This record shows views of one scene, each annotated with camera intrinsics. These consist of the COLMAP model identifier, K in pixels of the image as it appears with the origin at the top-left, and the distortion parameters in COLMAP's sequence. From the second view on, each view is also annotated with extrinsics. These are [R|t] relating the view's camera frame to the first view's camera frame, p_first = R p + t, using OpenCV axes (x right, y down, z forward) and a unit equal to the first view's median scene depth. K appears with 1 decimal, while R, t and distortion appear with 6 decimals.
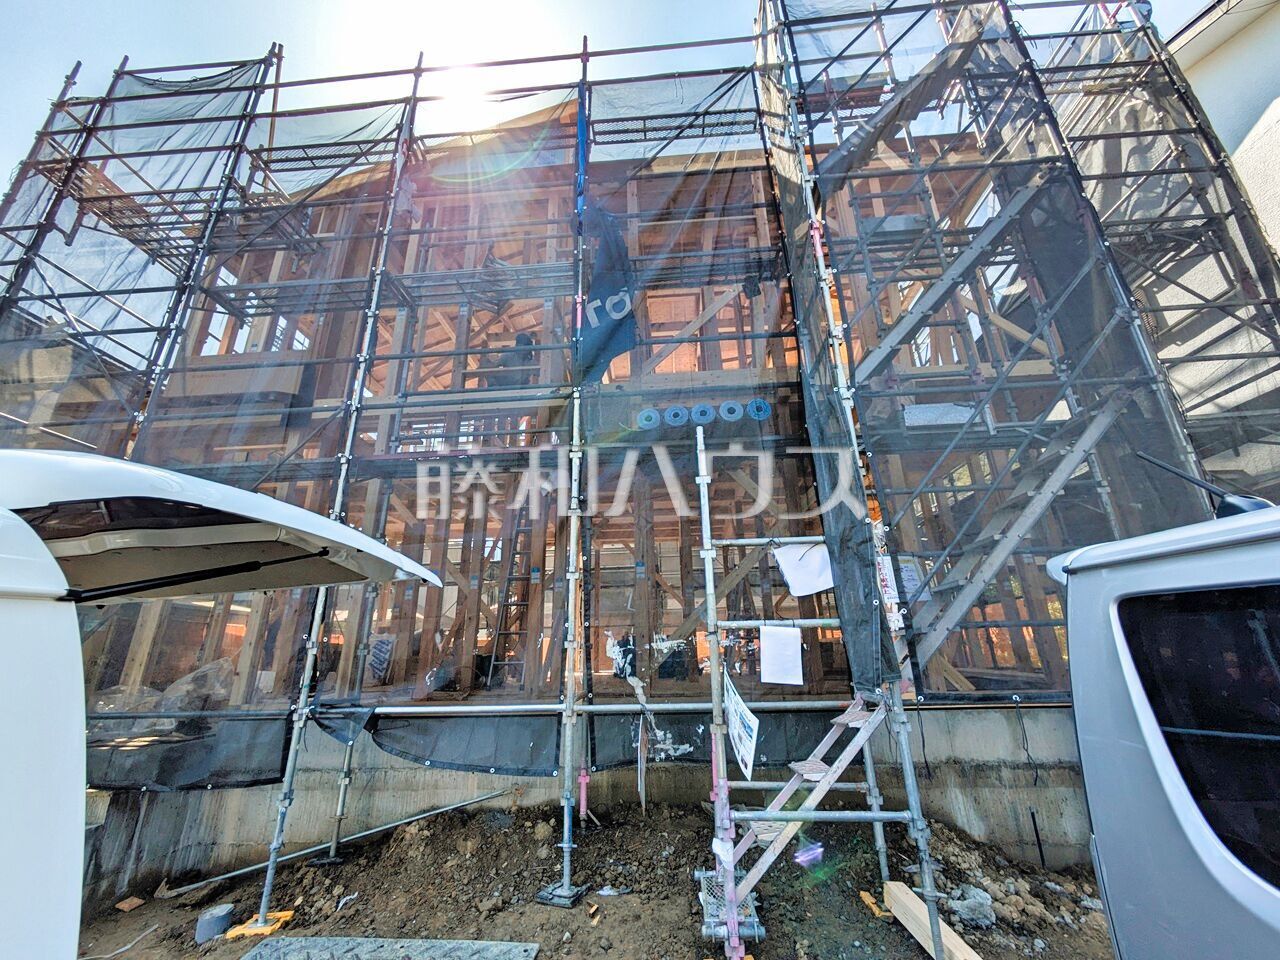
lens RADIAL K [[514.8, 0, 640.0], [0, 514.8, 480.0], [0, 0, 1]] dist [-0.001568, -0.000409]
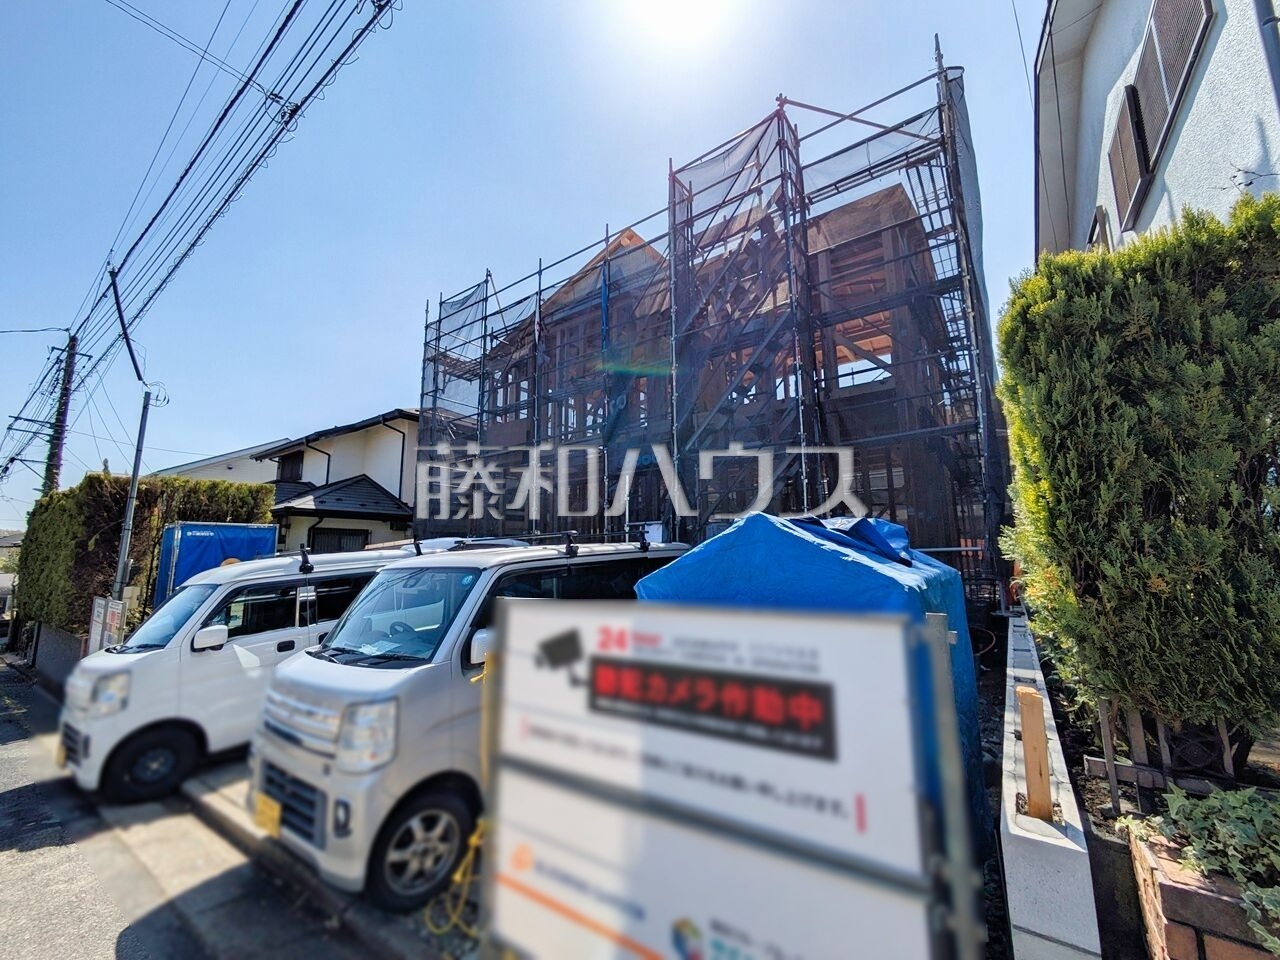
lens RADIAL K [[506.2, 0, 641.5], [0, 506.2, 480.6], [0, 0, 1]] dist [-0.008167, 0.002480]
pose [[0.847924, -0.070579, -0.525398, 0.851225], [0.170552, 0.974724, 0.144310, -0.246763], [0.501933, -0.211972, 0.838529, -0.577337]]
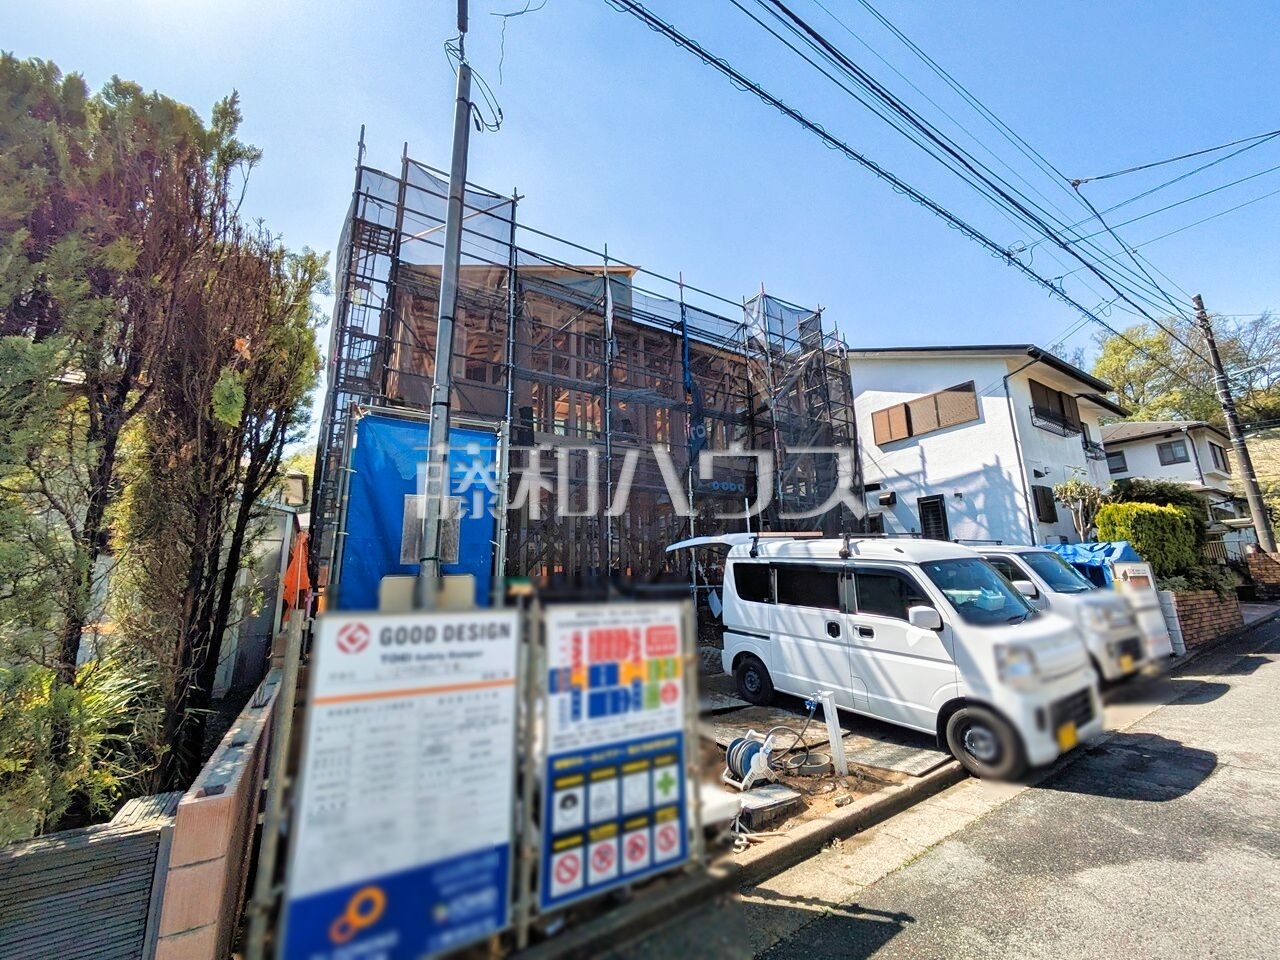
lens RADIAL K [[506.2, 0, 641.5], [0, 506.2, 480.6], [0, 0, 1]] dist [-0.008167, 0.002480]
pose [[0.813843, 0.128073, 0.566795, -1.264708], [-0.191939, 0.979910, 0.054178, -0.150059], [-0.548469, -0.152882, 0.822076, -0.664796]]
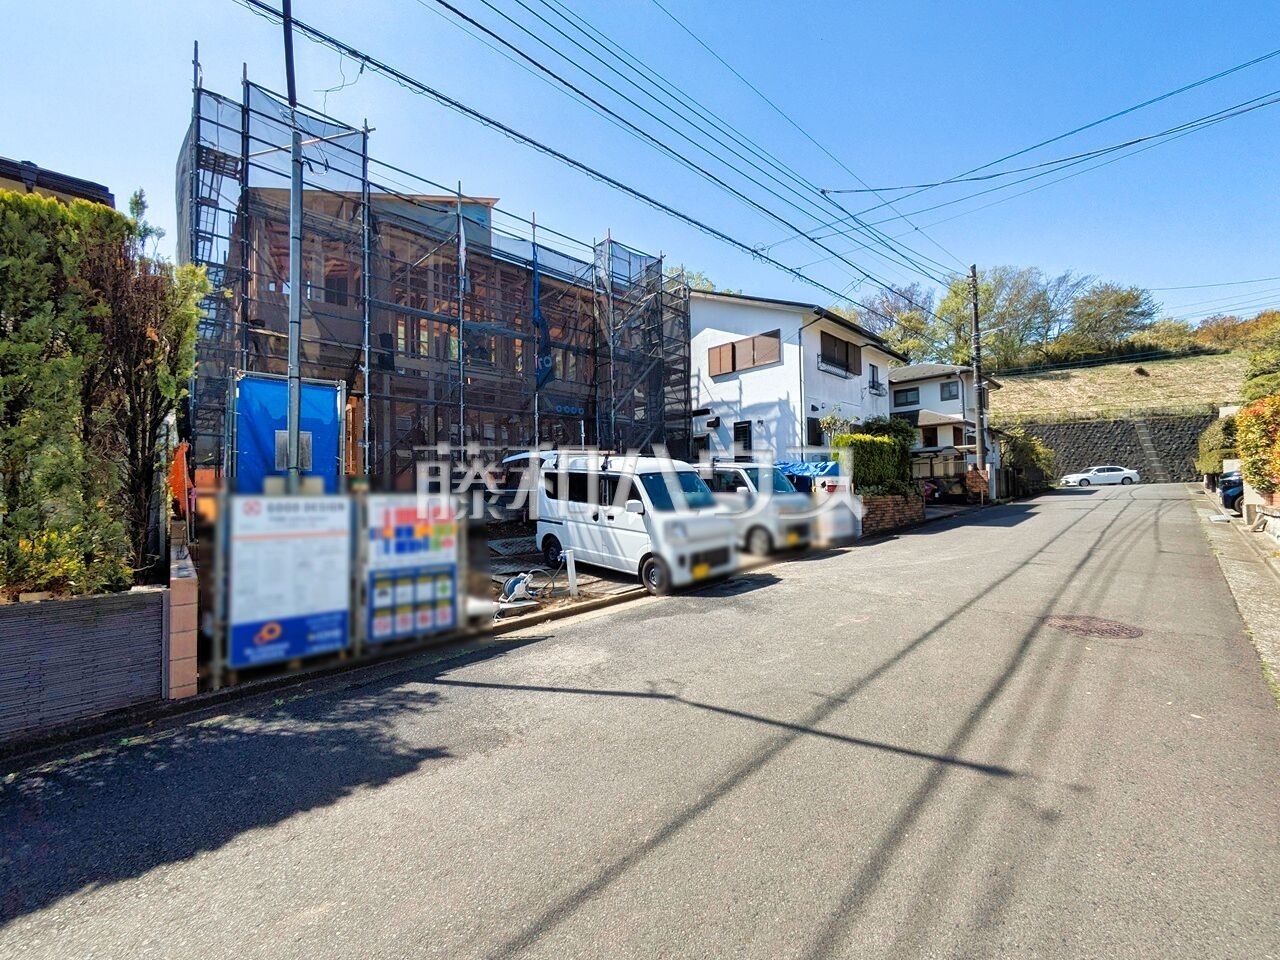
lens RADIAL K [[506.2, 0, 641.5], [0, 506.2, 480.6], [0, 0, 1]] dist [-0.008167, 0.002480]
pose [[0.685811, 0.032267, 0.727064, -1.359428], [-0.242756, 0.951945, 0.186735, -0.288648], [-0.686100, -0.304564, 0.660687, -1.125689]]
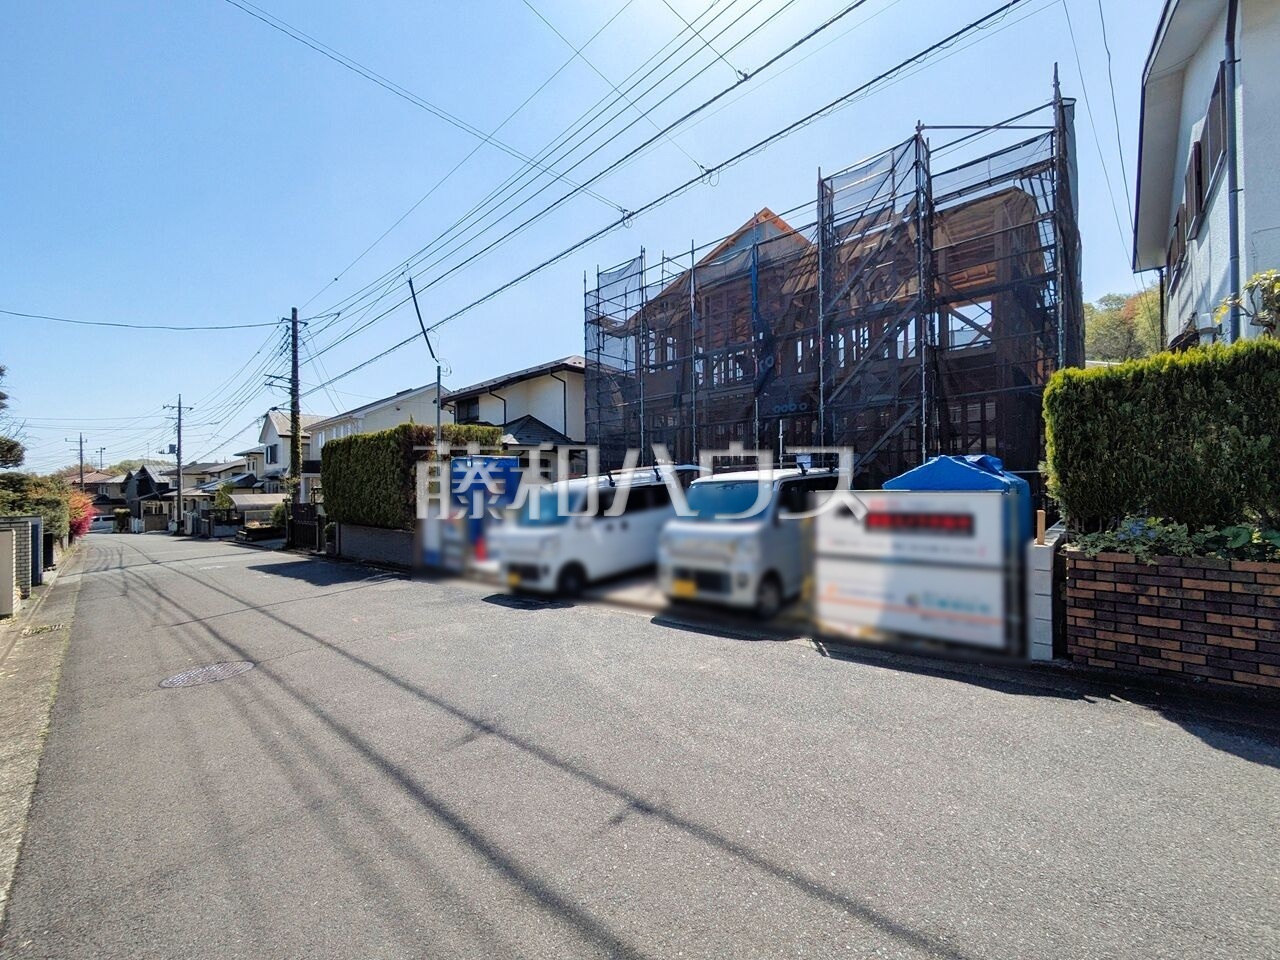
lens RADIAL K [[506.2, 0, 641.5], [0, 506.2, 480.6], [0, 0, 1]] dist [-0.008167, 0.002480]
pose [[0.776998, 0.005554, -0.629478, 0.884293], [0.203837, 0.943867, 0.259935, -0.460280], [0.595587, -0.330280, 0.732251, -1.236445]]
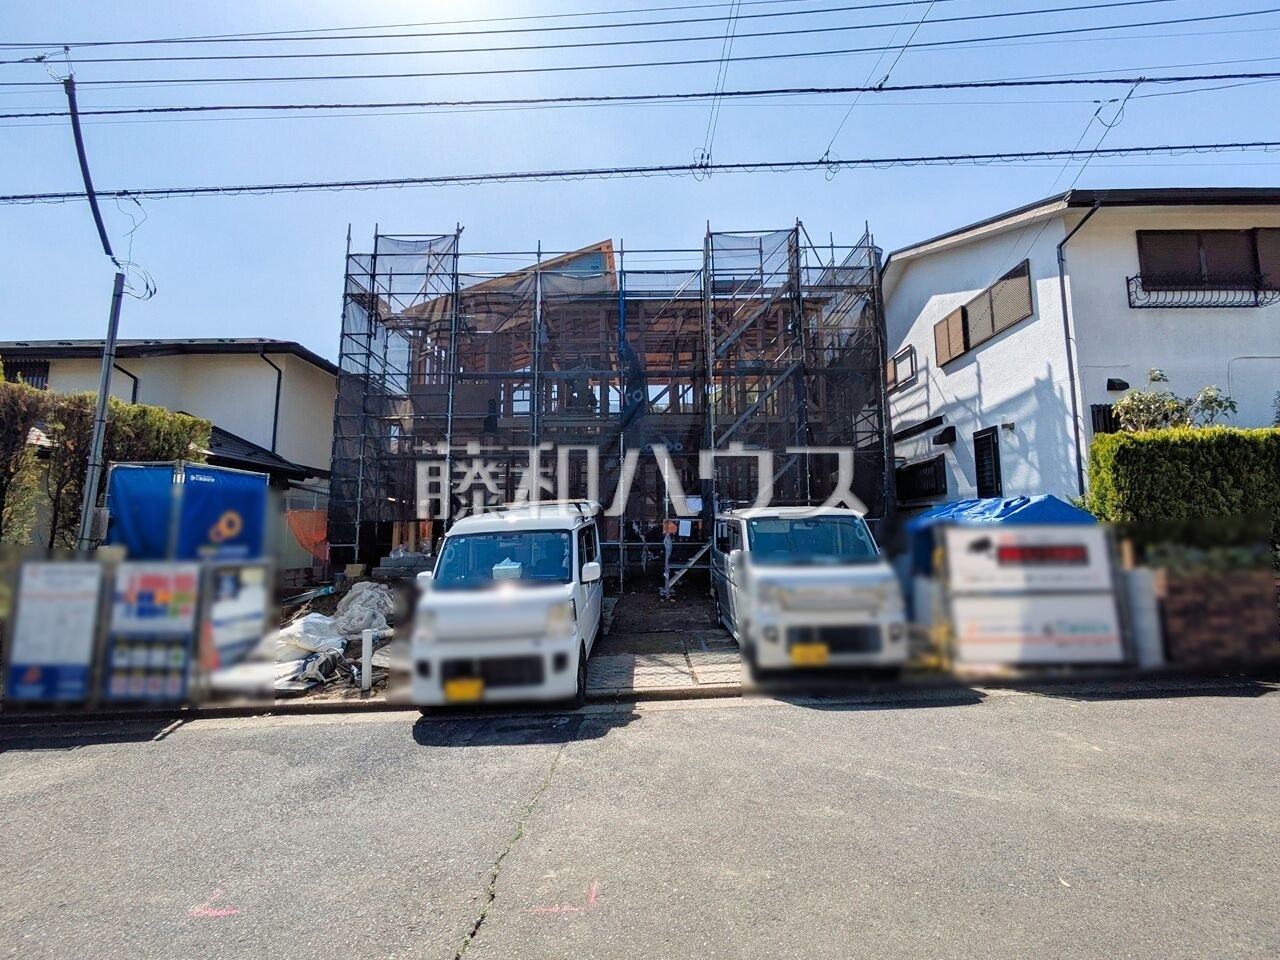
lens RADIAL K [[506.2, 0, 641.5], [0, 506.2, 480.6], [0, 0, 1]] dist [-0.008167, 0.002480]
pose [[0.998537, 0.020622, 0.049981, -0.109963], [-0.031199, 0.974749, 0.221114, -0.384083], [-0.044159, -0.222350, 0.973966, -1.184263]]
